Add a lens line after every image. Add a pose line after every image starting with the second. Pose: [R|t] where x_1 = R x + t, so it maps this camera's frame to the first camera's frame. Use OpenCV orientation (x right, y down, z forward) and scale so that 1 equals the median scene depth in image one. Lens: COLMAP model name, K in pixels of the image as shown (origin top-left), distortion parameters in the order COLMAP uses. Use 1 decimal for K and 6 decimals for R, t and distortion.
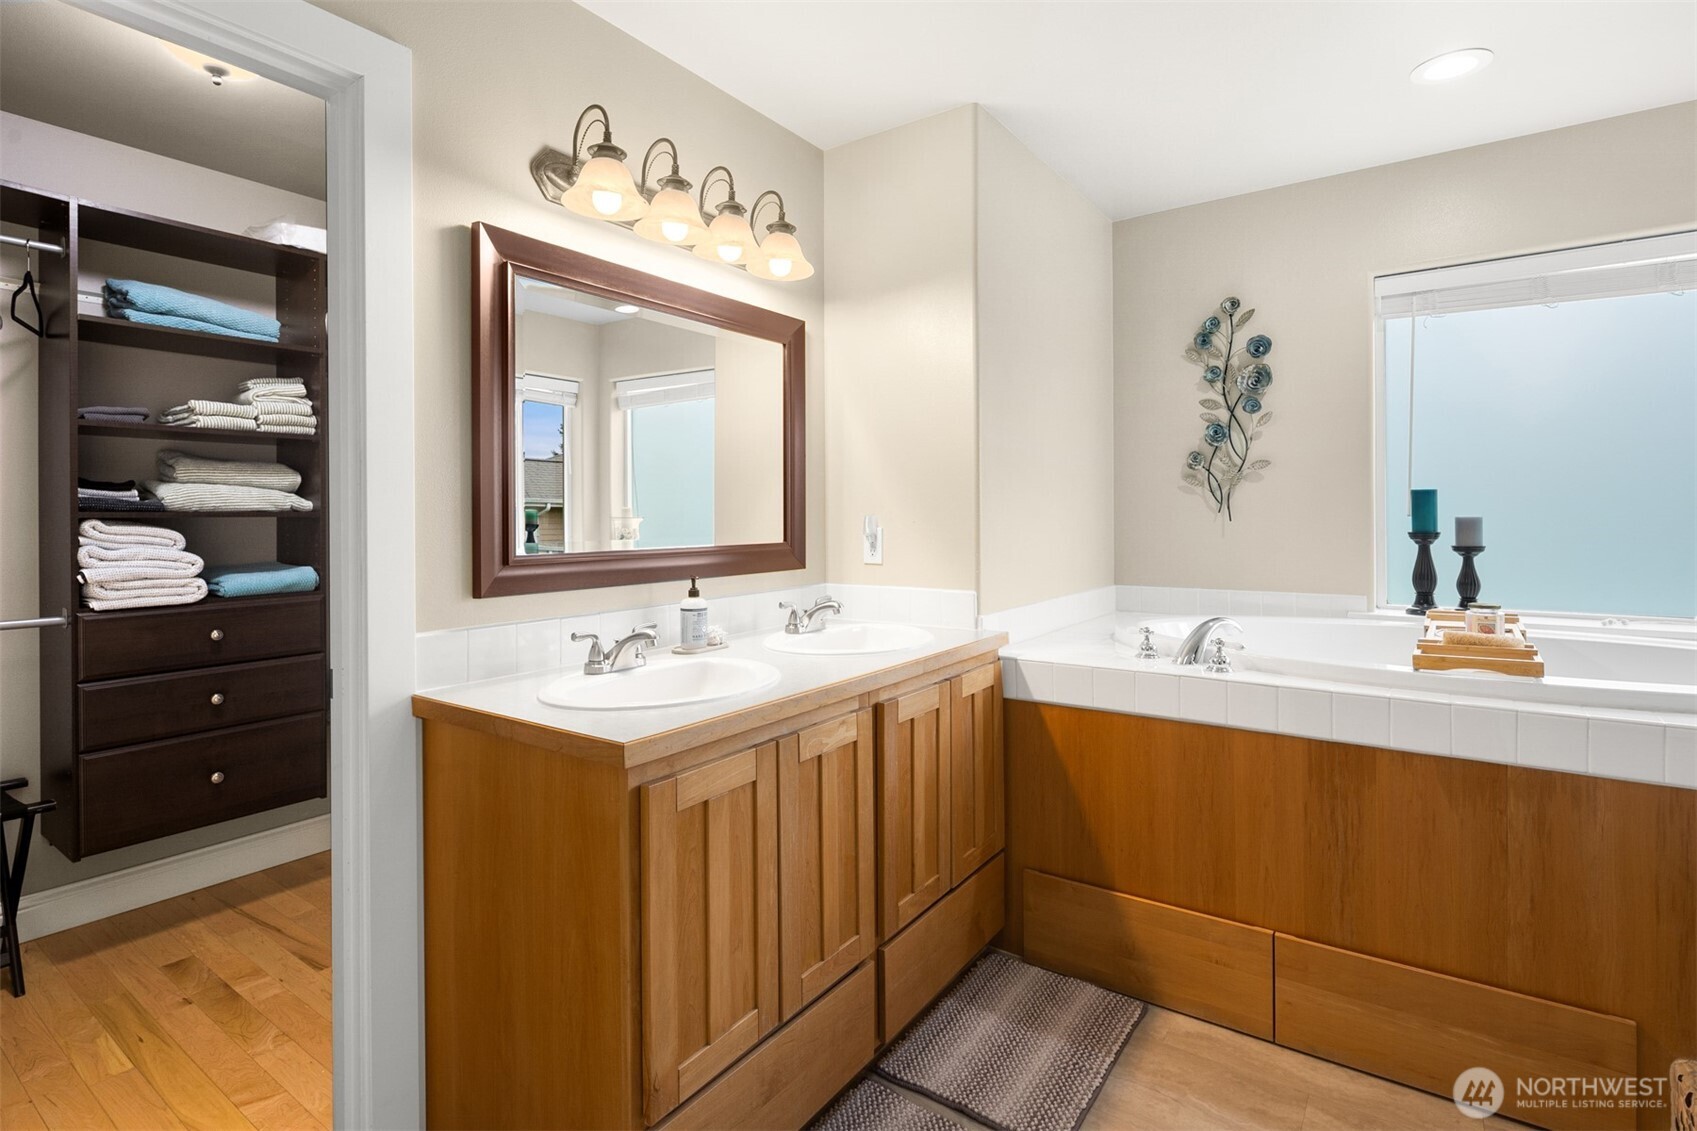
lens RADIAL K [[818.0, 0, 845.8], [0, 818.0, 515.1], [0, 0, 1]] dist [0.003380, -0.005011]
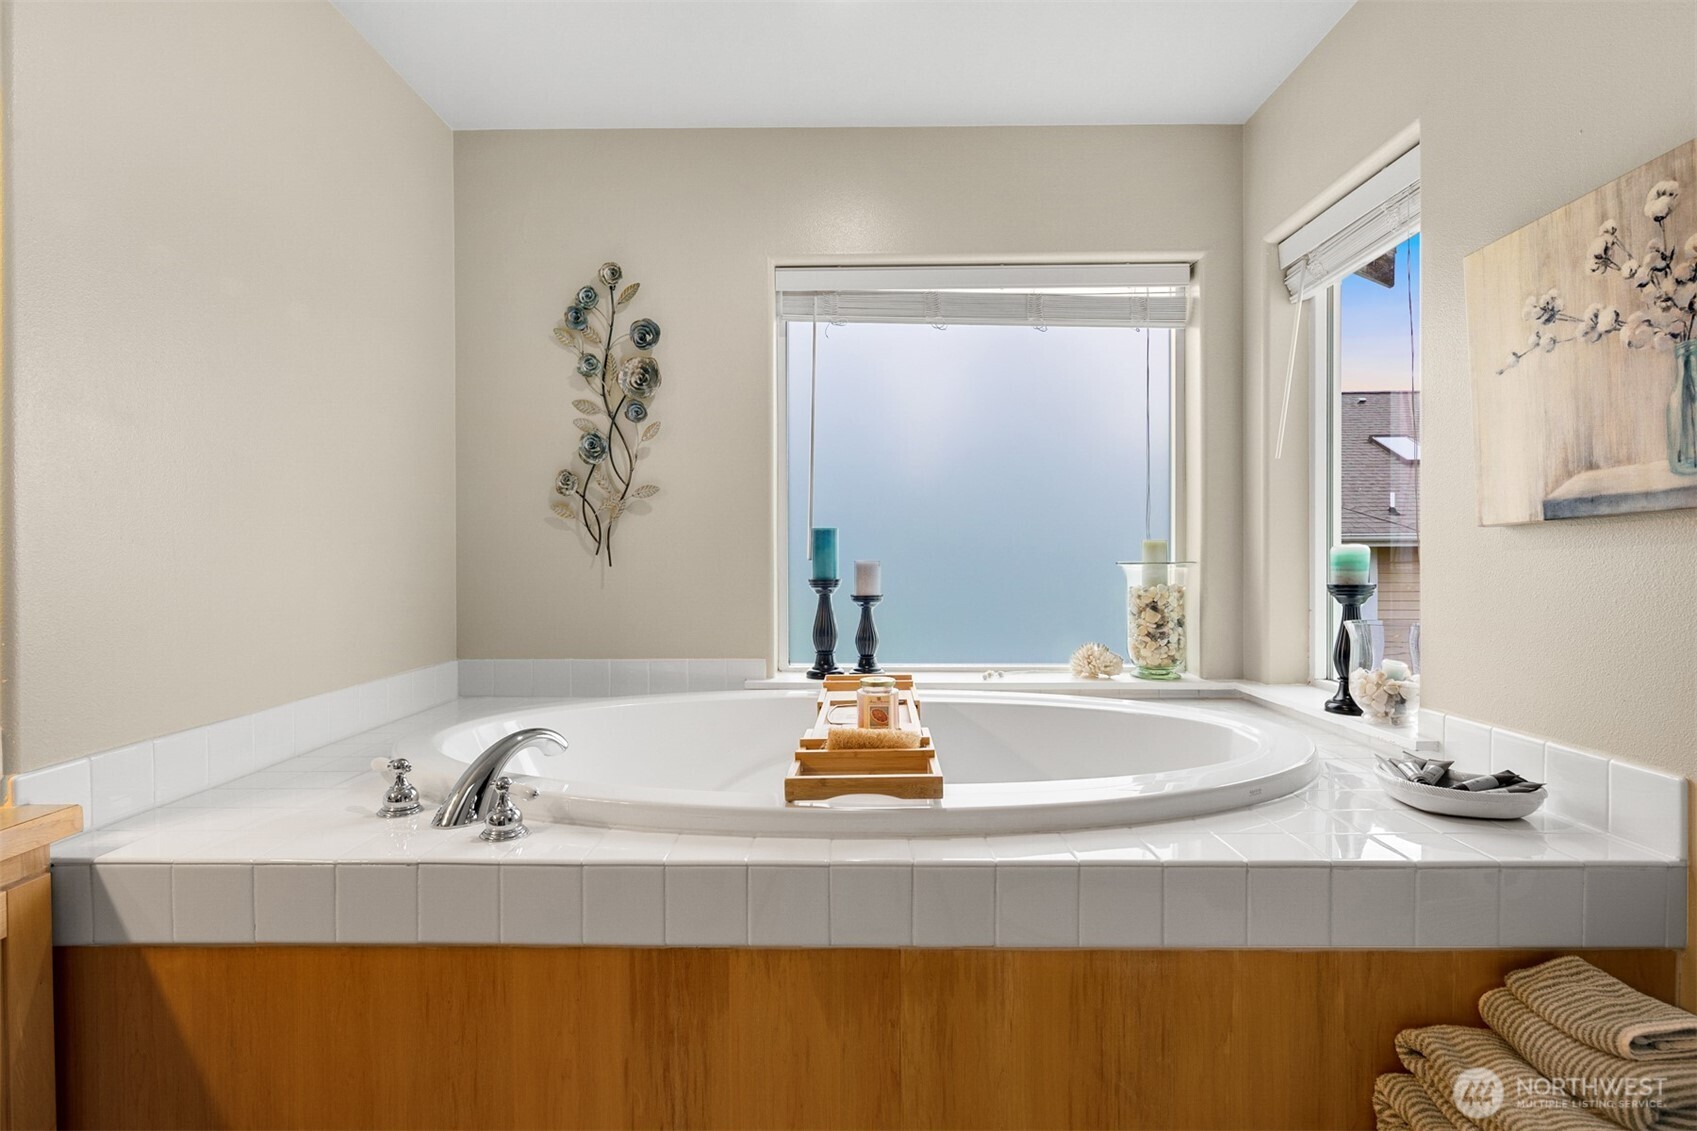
lens RADIAL K [[818.0, 0, 845.4], [0, 818.0, 558.6], [0, 0, 1]] dist [0.003380, -0.005011]
pose [[0.819909, 0.001002, 0.572493, 0.251415], [-0.002512, 0.999995, 0.001846, -0.001894], [-0.572488, -0.002952, 0.819907, 0.309366]]
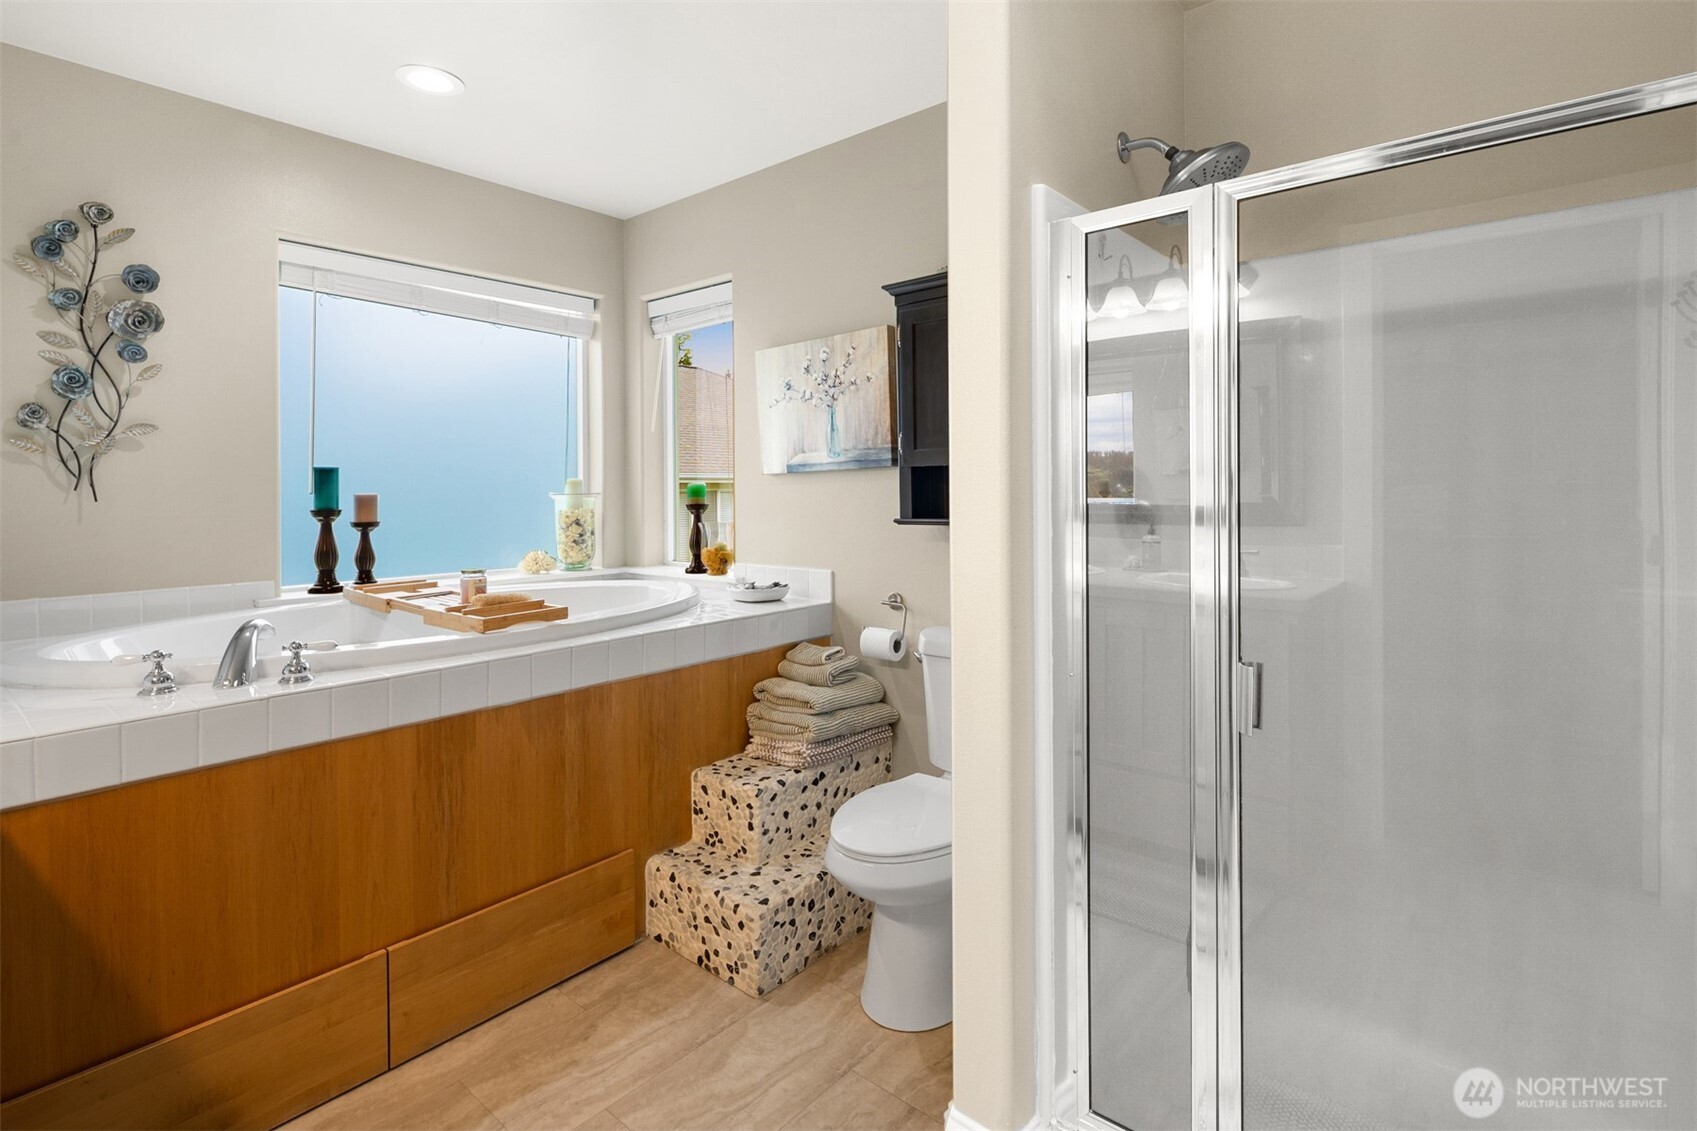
lens RADIAL K [[818.0, 0, 843.3], [0, 818.0, 490.4], [0, 0, 1]] dist [0.003380, -0.005011]
pose [[0.086371, 0.001928, 0.996261, -0.242281], [0.005393, 0.999983, -0.002403, 0.002843], [-0.996248, 0.005580, 0.086359, 0.293109]]
